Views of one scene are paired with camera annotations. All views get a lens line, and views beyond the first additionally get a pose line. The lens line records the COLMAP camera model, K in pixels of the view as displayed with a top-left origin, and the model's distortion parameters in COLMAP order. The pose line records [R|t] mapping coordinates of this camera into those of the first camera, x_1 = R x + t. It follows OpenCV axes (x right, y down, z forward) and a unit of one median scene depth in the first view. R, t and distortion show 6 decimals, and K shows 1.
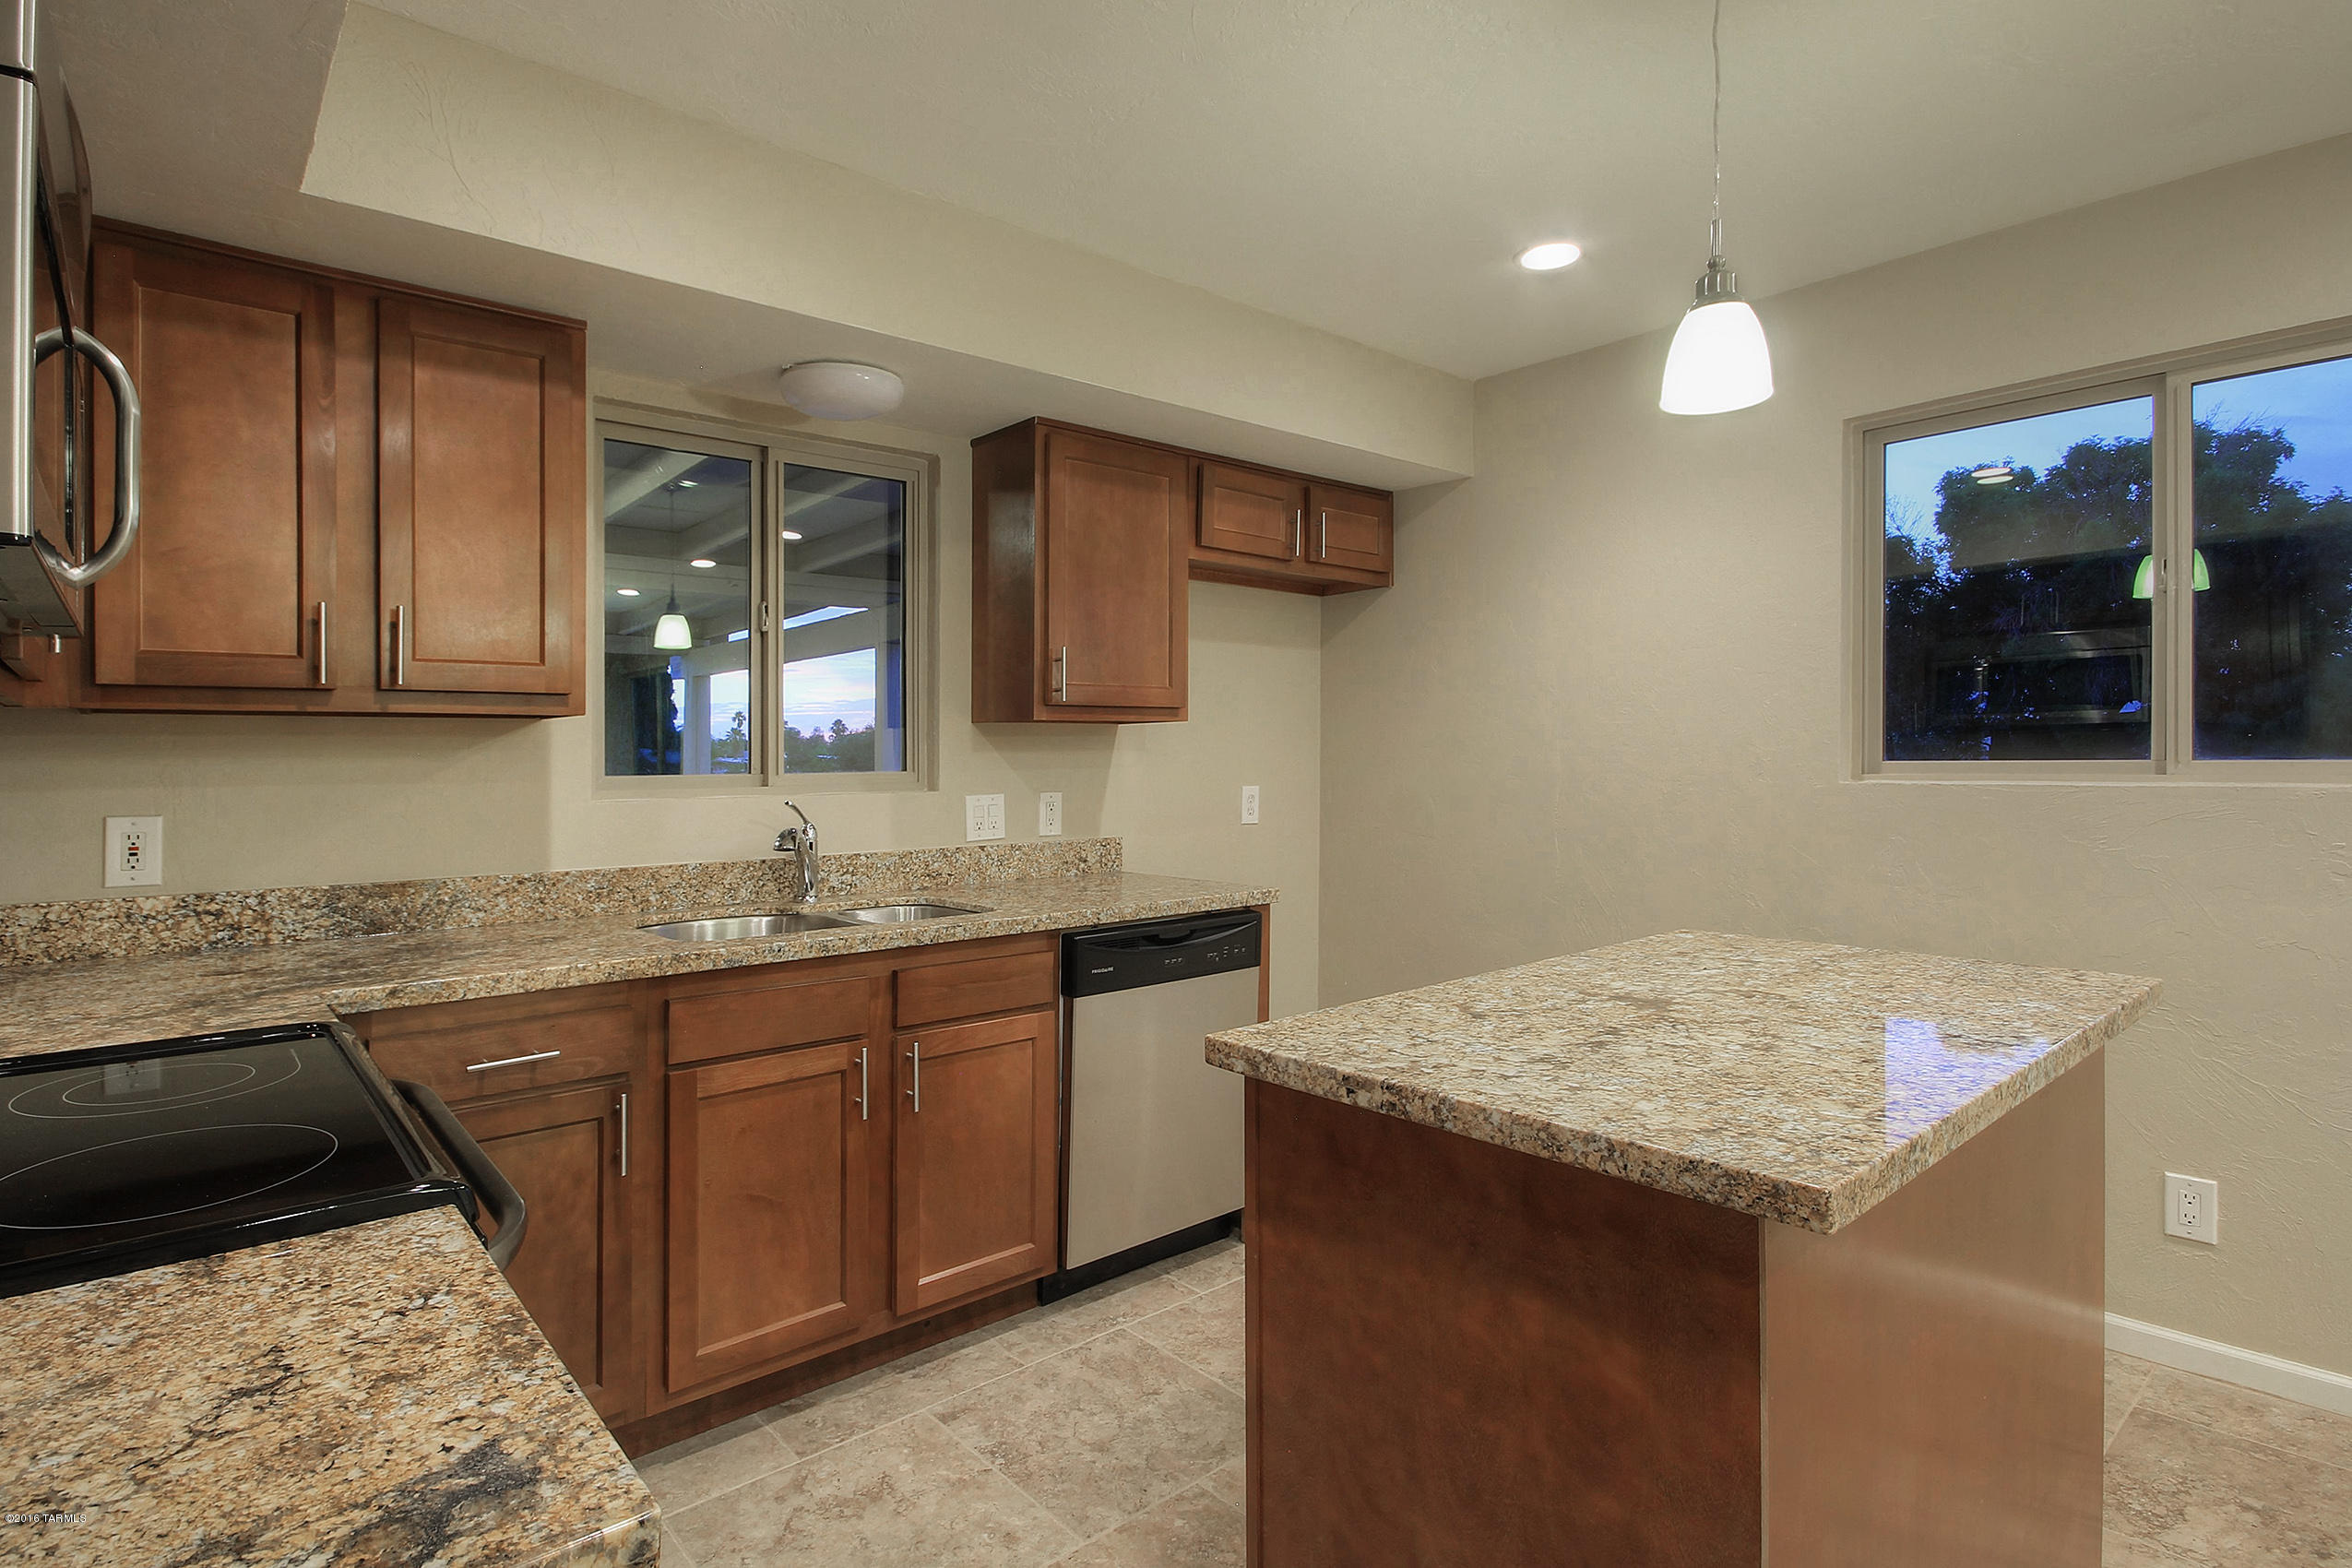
lens RADIAL K [[1134.5, 0, 1117.7], [0, 1134.5, 744.9], [0, 0, 1]] dist [-0.008066, -0.001558]
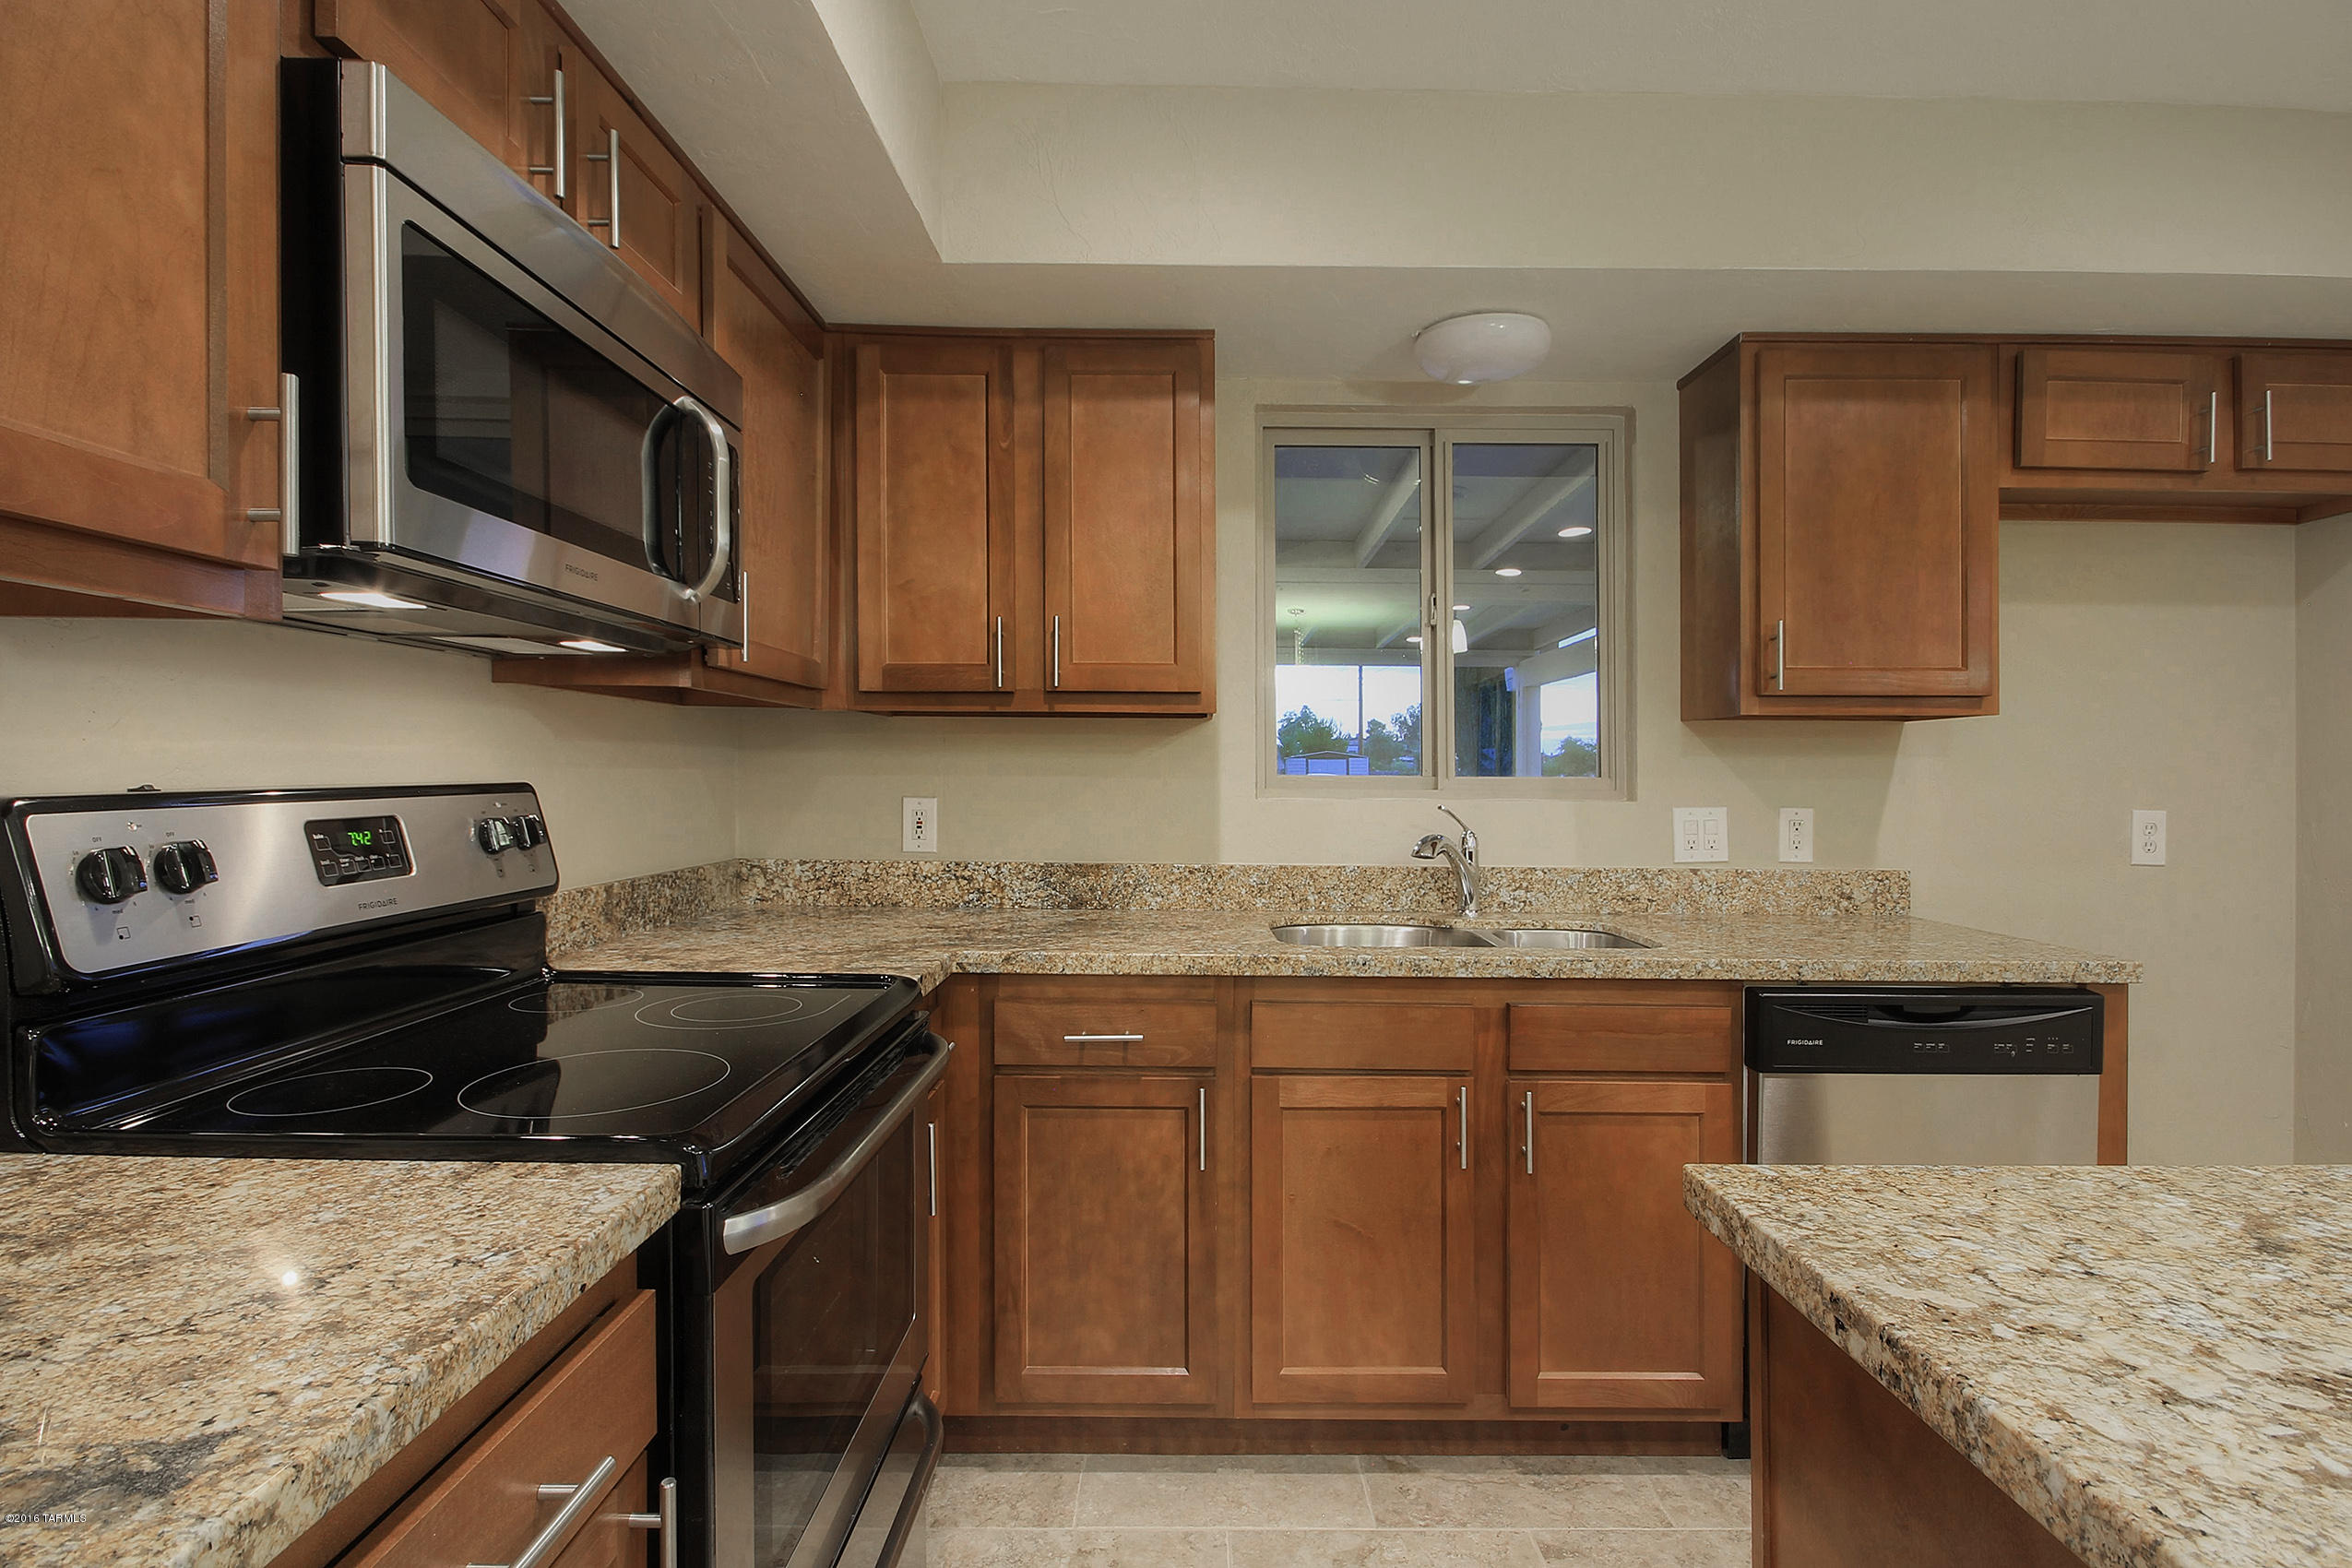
lens RADIAL K [[1122.9, 0, 1239.7], [0, 1122.9, 753.4], [0, 0, 1]] dist [-0.000128, -0.006337]
pose [[0.784262, 0.004377, -0.620414, 0.174518], [-0.007871, 0.999965, -0.002895, 0.013063], [0.620379, 0.007153, 0.784269, 0.205063]]
